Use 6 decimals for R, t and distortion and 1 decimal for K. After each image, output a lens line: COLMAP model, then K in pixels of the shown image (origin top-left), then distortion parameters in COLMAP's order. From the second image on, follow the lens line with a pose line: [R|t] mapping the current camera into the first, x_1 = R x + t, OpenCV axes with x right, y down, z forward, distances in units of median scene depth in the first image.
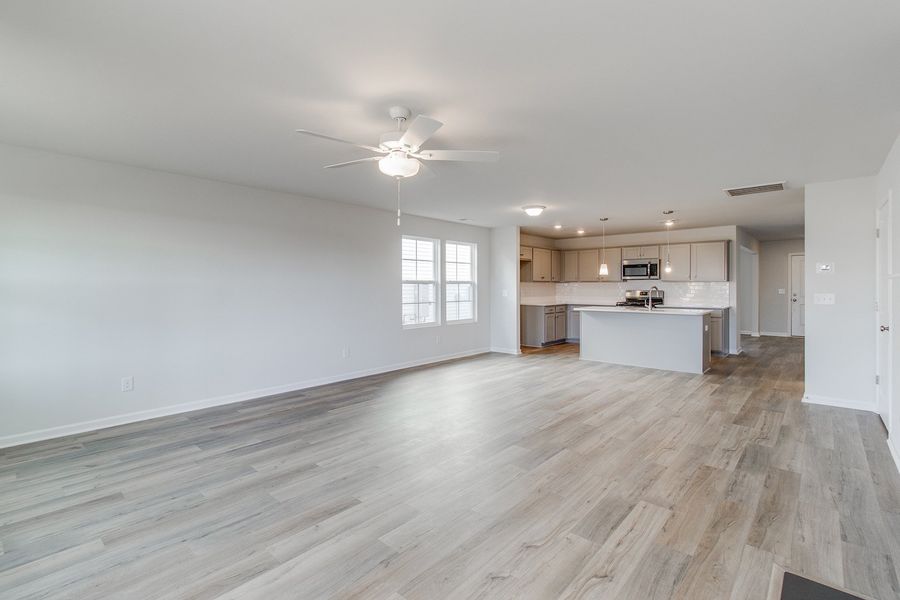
lens RADIAL K [[417.0, 0, 452.3], [0, 417.0, 290.2], [0, 0, 1]] dist [-0.000112, 0.000076]
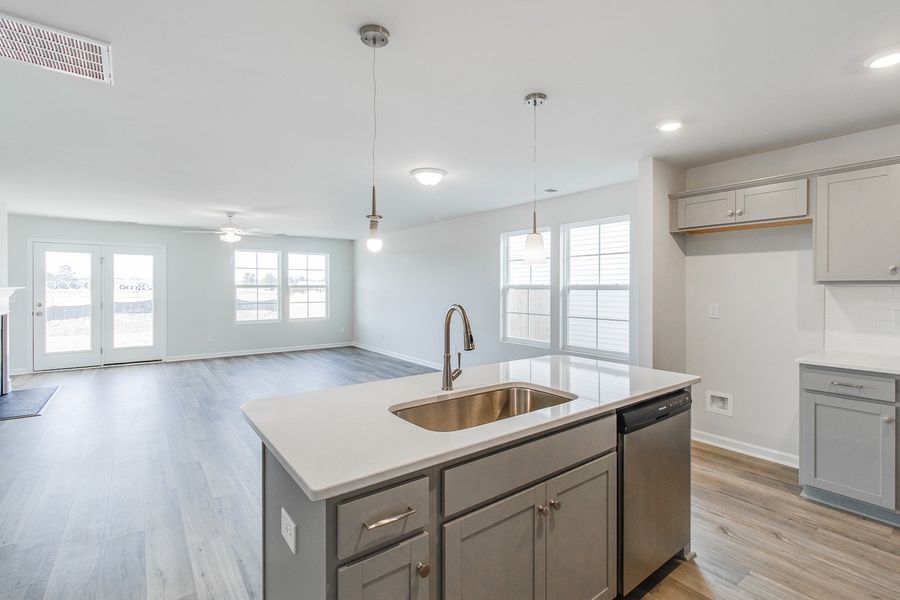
lens RADIAL K [[421.4, 0, 449.7], [0, 421.4, 289.5], [0, 0, 1]] dist [0.010419, -0.000177]
pose [[-0.207078, 0.008321, -0.978289, 1.402162], [-0.014787, 0.999823, 0.011635, -0.042724], [0.978213, 0.016875, -0.206918, 1.982628]]
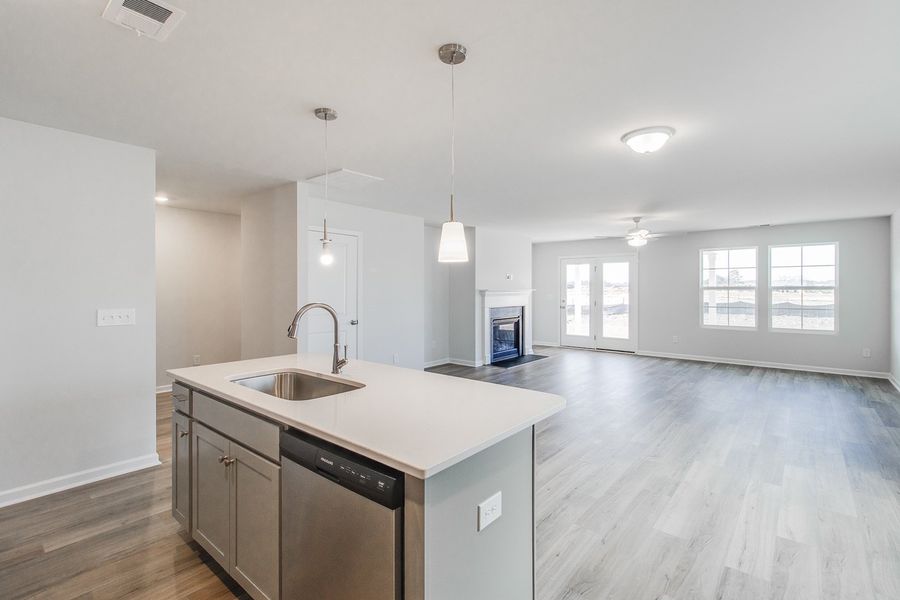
lens RADIAL K [[417.0, 0, 452.3], [0, 417.0, 290.2], [0, 0, 1]] dist [-0.000112, 0.000076]
pose [[-0.999722, 0.003443, -0.023336, 0.729228], [0.003019, 0.999830, 0.018162, -0.048901], [0.023395, 0.018087, -0.999563, 2.502157]]
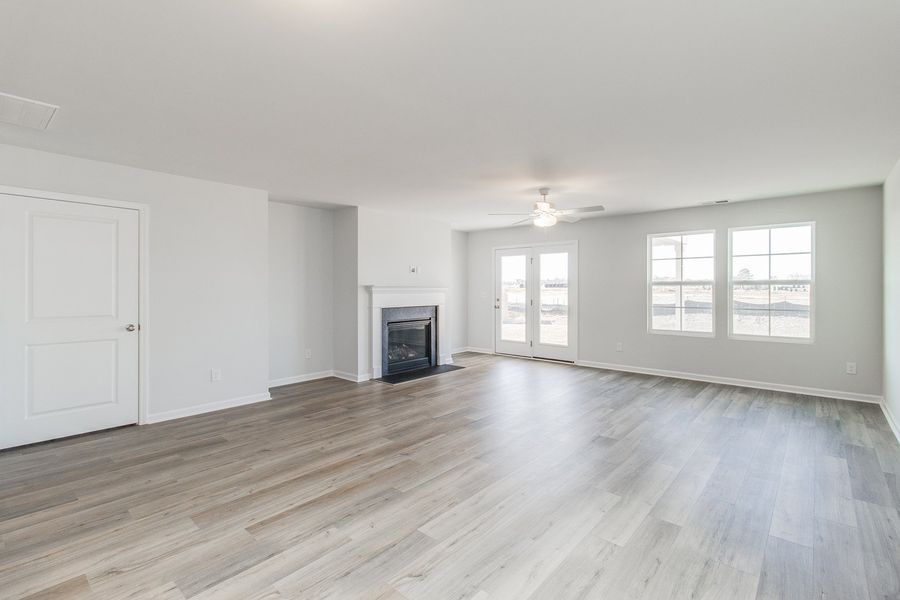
lens RADIAL K [[417.0, 0, 452.3], [0, 417.0, 290.2], [0, 0, 1]] dist [-0.000112, 0.000076]
pose [[-0.999982, 0.003451, -0.004841, 0.209793], [0.003358, 0.999811, 0.019142, -0.024463], [0.004906, 0.019126, -0.999805, 2.098209]]
